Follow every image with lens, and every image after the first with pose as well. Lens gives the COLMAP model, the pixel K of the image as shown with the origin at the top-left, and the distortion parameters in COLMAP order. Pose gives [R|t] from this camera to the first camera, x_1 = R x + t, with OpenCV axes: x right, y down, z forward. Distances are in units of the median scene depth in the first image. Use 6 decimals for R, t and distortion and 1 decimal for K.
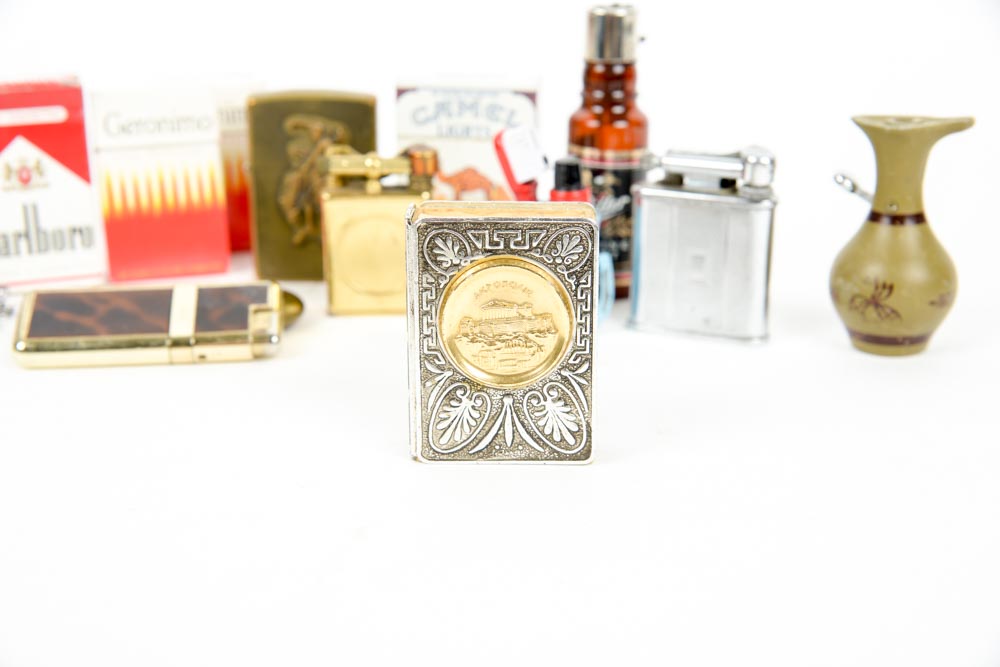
lens RADIAL K [[1534.6, 0, 500.0], [0, 1534.6, 333.5], [0, 0, 1]] dist [0.033138, -0.002422]
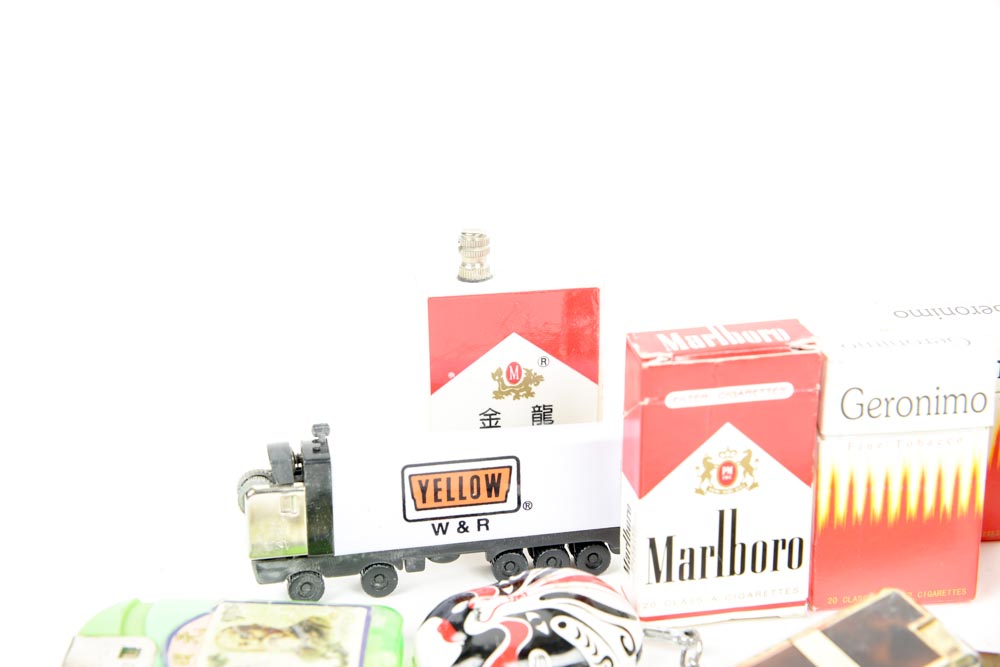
lens RADIAL K [[1549.0, 0, 500.0], [0, 1549.0, 333.5], [0, 0, 1]] dist [-0.004637, -0.024667]
pose [[0.985887, 0.064547, -0.154467, -0.310099], [-0.056380, 0.996799, 0.056686, -0.202912], [0.157631, -0.047177, 0.986370, 0.295448]]
